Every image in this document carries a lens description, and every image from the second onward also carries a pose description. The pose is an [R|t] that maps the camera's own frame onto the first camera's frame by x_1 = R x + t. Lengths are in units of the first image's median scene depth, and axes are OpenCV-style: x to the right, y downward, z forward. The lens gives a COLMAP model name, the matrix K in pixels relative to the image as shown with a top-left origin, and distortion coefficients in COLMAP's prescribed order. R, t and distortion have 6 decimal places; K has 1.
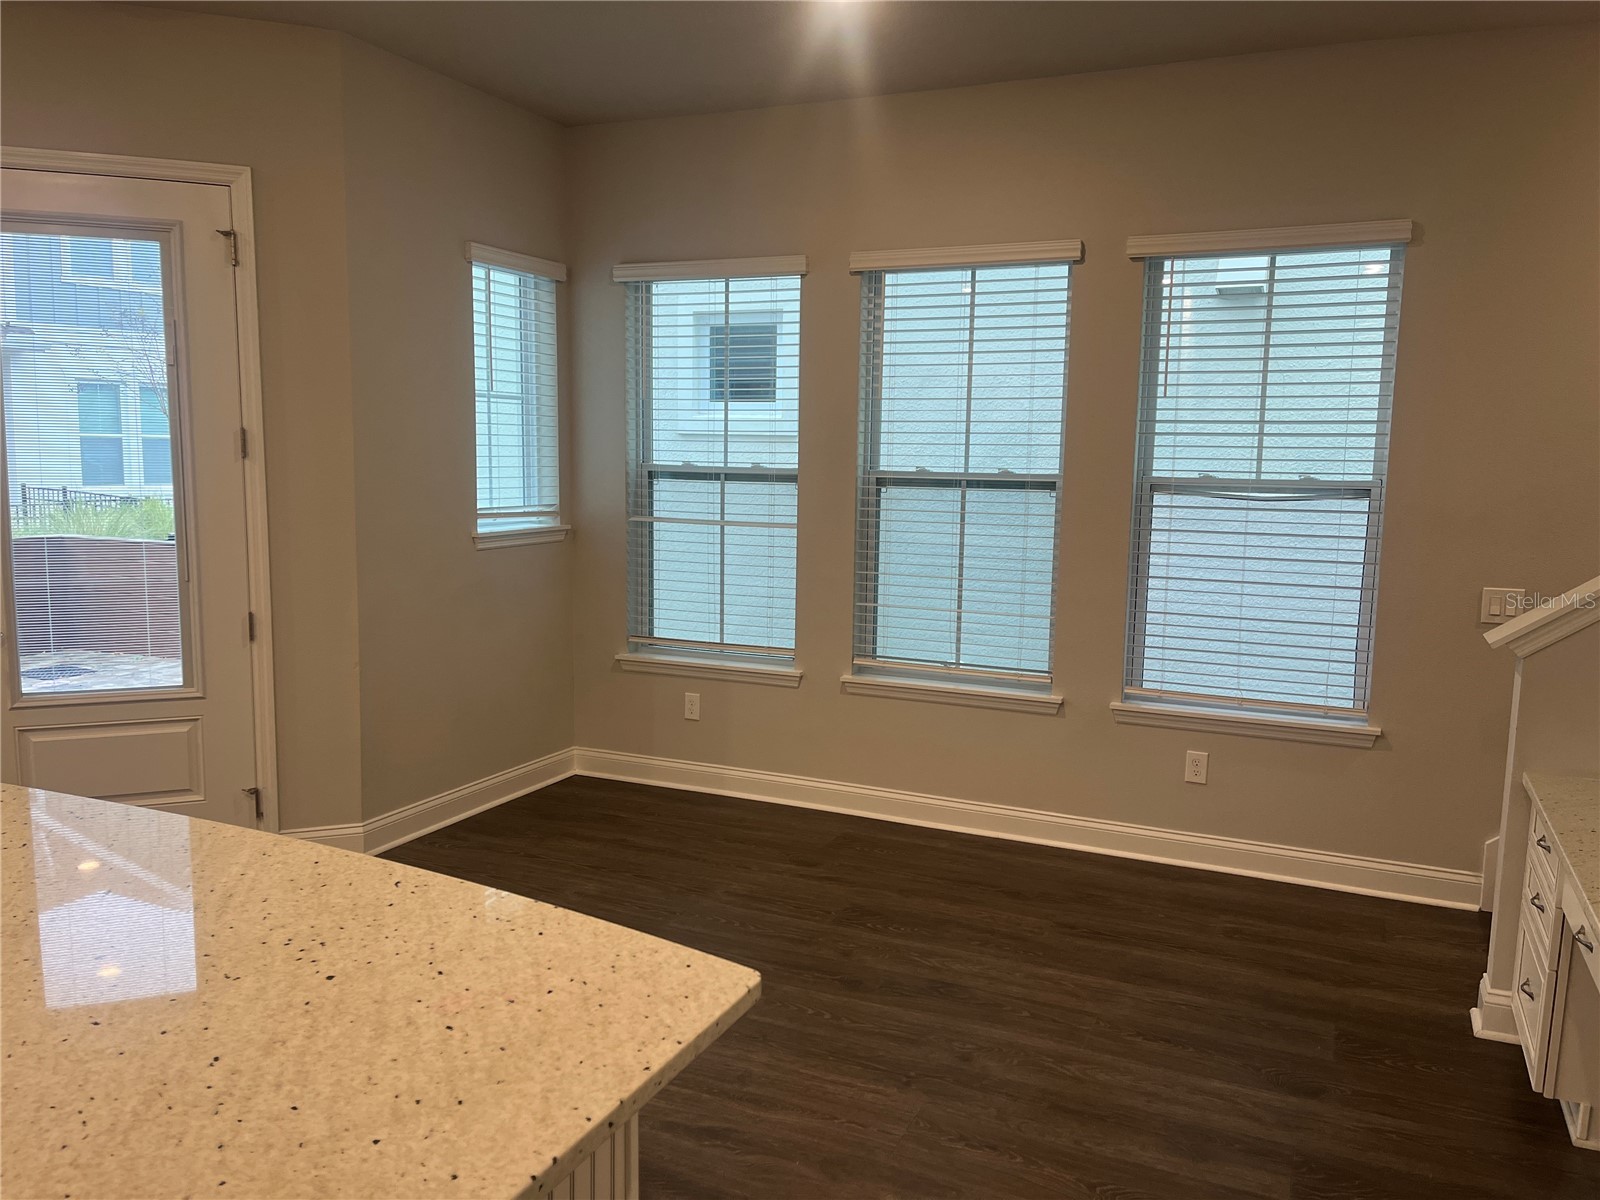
lens RADIAL K [[1213.3, 0, 823.7], [0, 1213.3, 608.8], [0, 0, 1]] dist [0.061918, -0.067697]
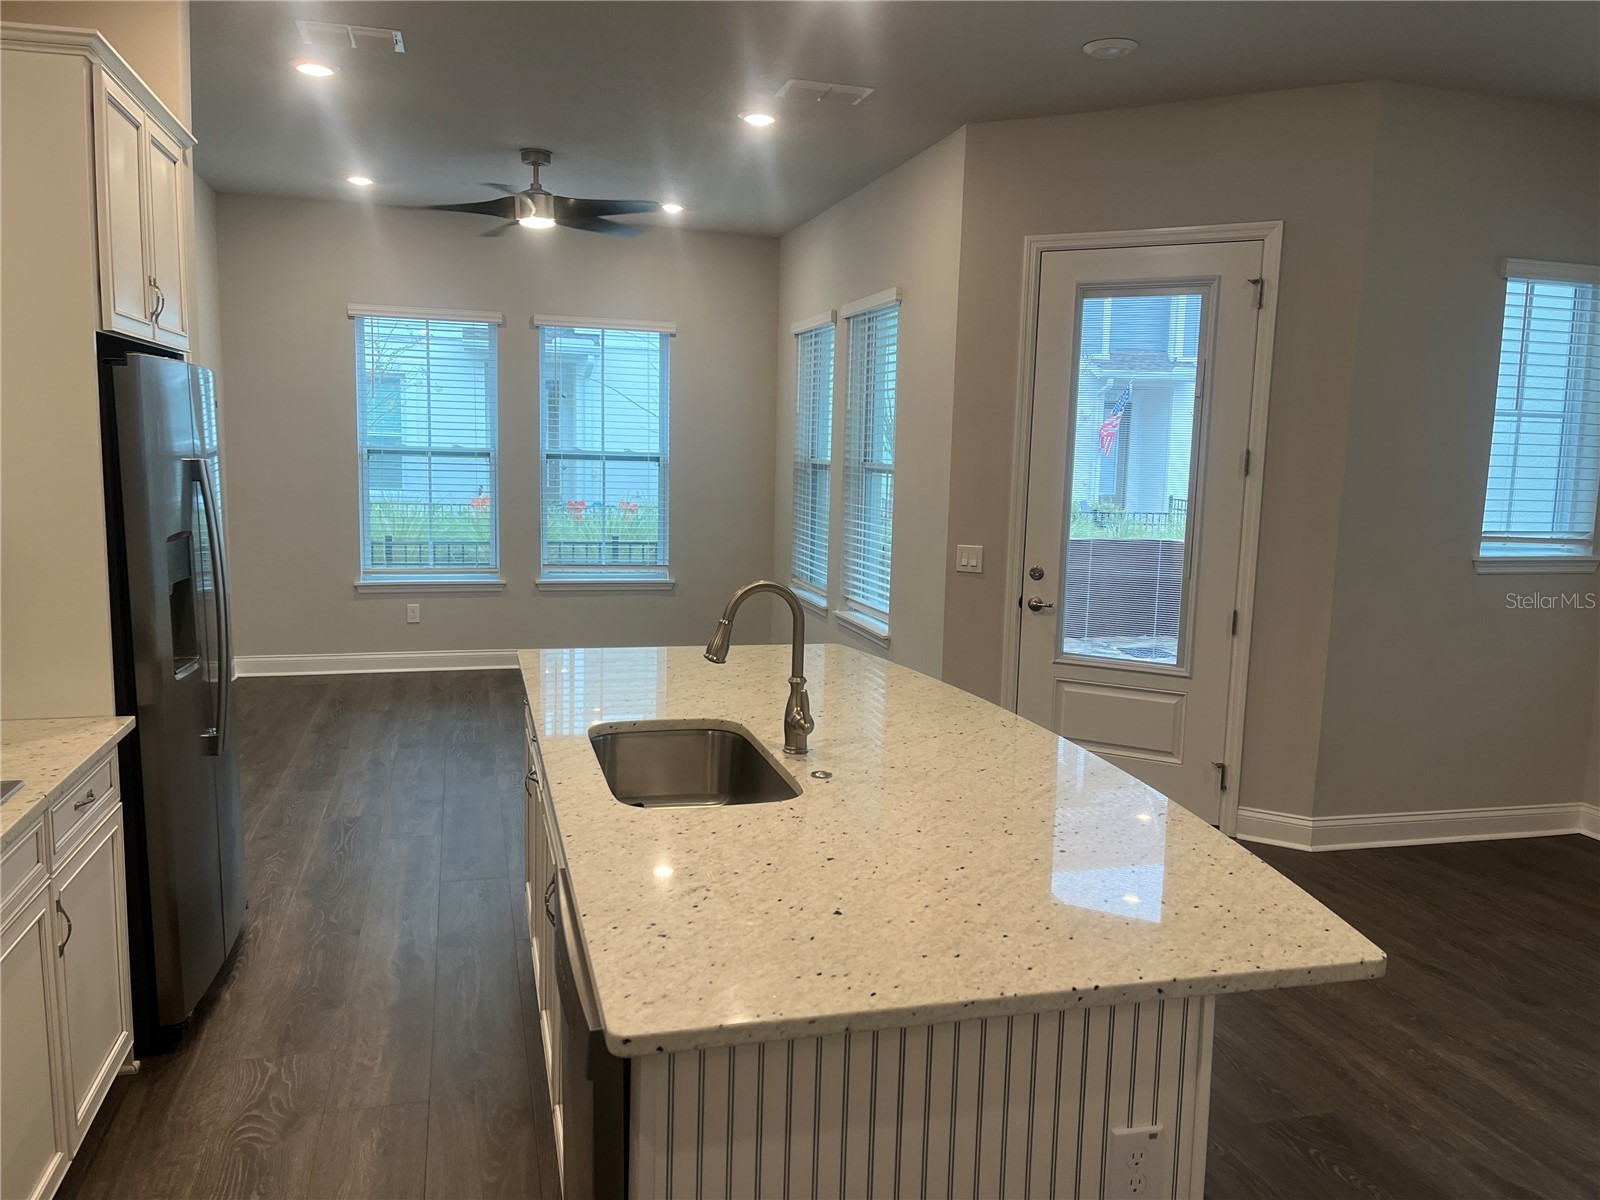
lens RADIAL K [[1227.6, 0, 813.9], [0, 1227.6, 596.6], [0, 0, 1]] dist [0.044160, -0.008483]
pose [[0.637480, 0.096260, -0.764430, 0.160672], [-0.117014, 0.992751, 0.027430, 0.004966], [0.761530, 0.071963, 0.644123, -0.042054]]
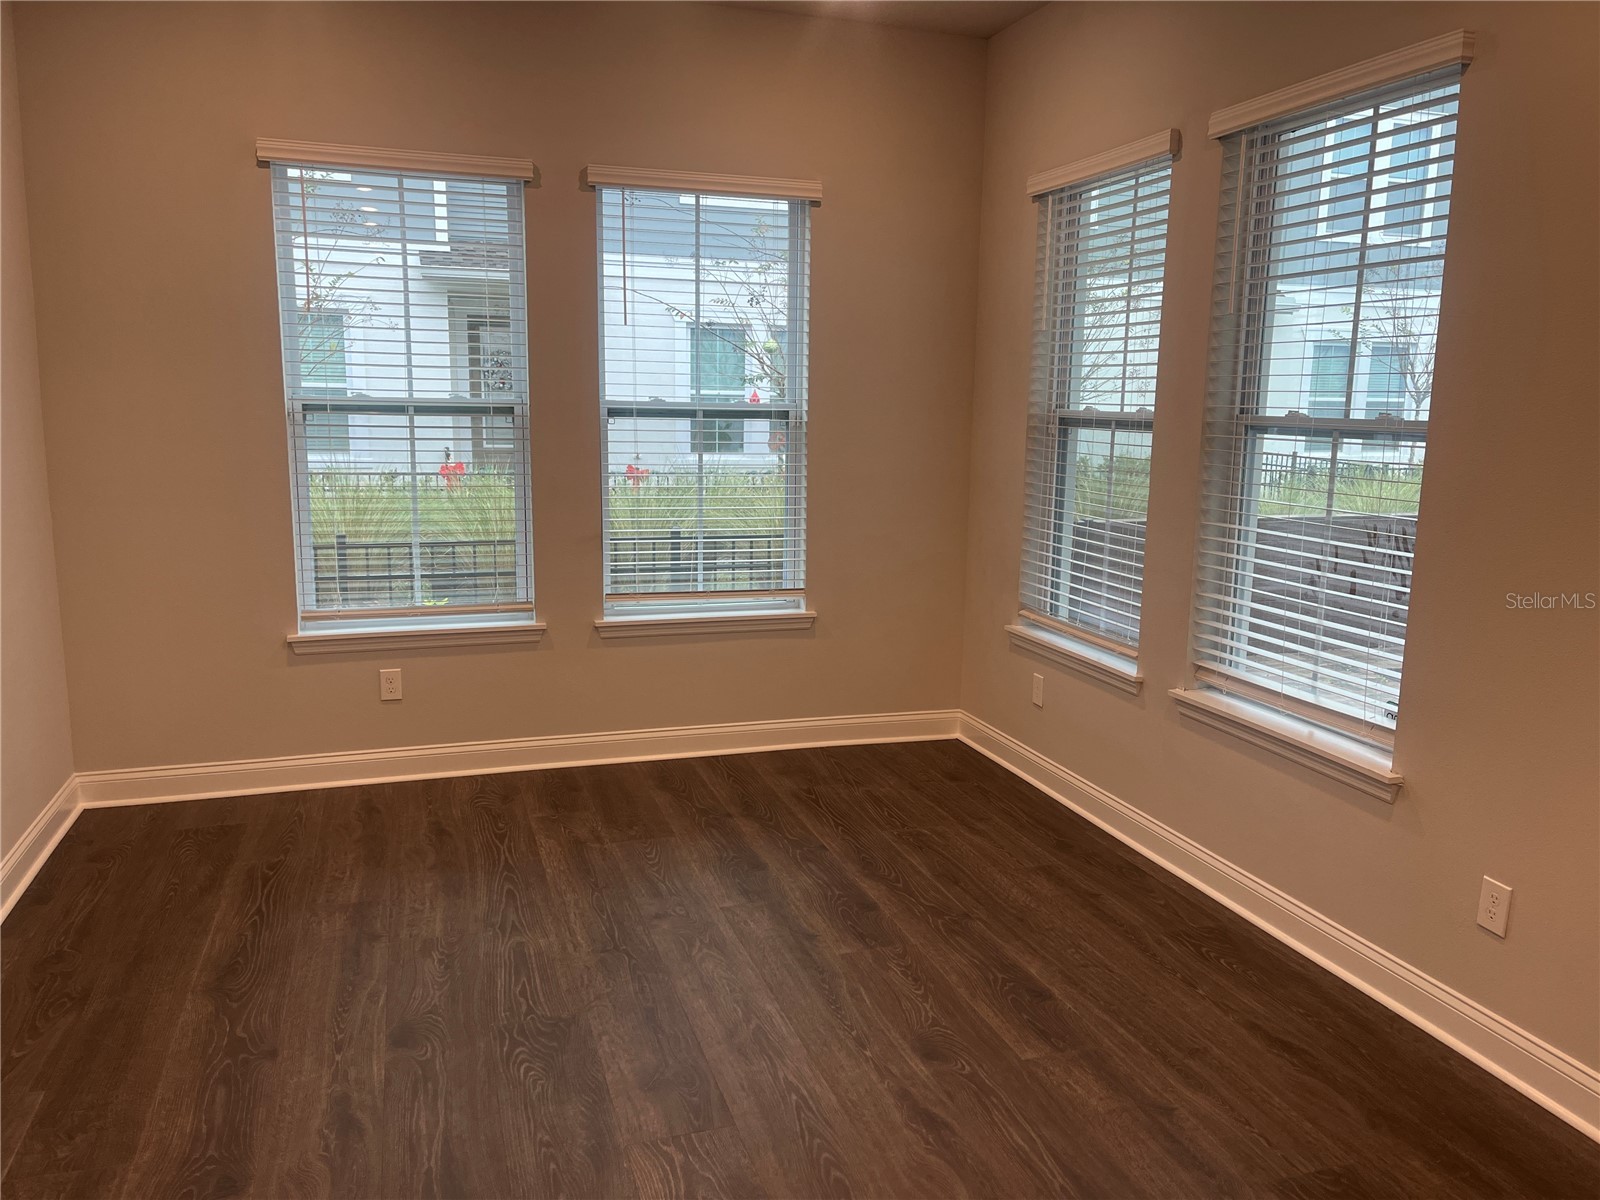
lens RADIAL K [[1219.8, 0, 800.0], [0, 1219.8, 600.0], [0, 0, 1]] dist [0.063157, -0.066090]
pose [[0.662389, 0.118461, -0.739735, -0.603193], [-0.102067, 0.992482, 0.067541, -0.032145], [0.742174, 0.030764, 0.669500, 0.234616]]
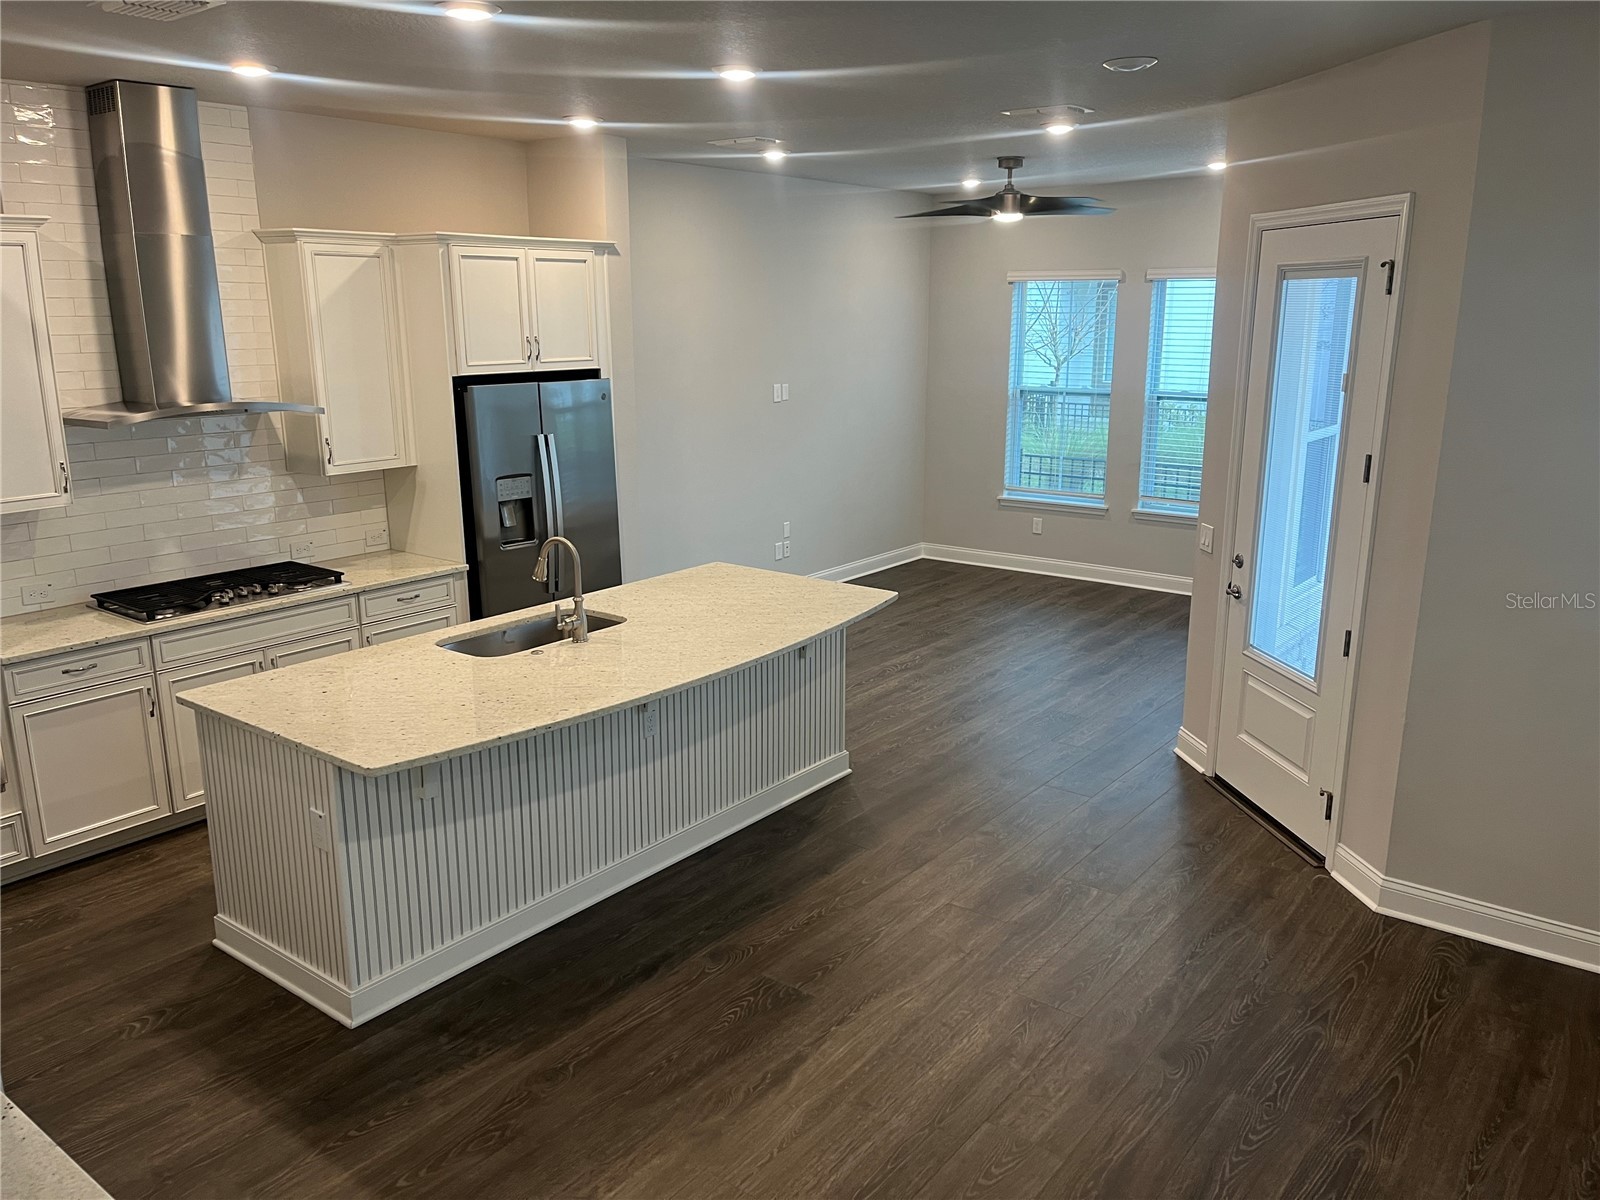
lens RADIAL K [[1227.6, 0, 813.9], [0, 1227.6, 596.6], [0, 0, 1]] dist [0.044160, -0.008483]
pose [[-0.235969, 0.208722, -0.949081, 0.629142], [-0.133427, 0.960452, 0.244396, -0.220451], [0.962557, 0.184302, -0.198788, 0.768879]]
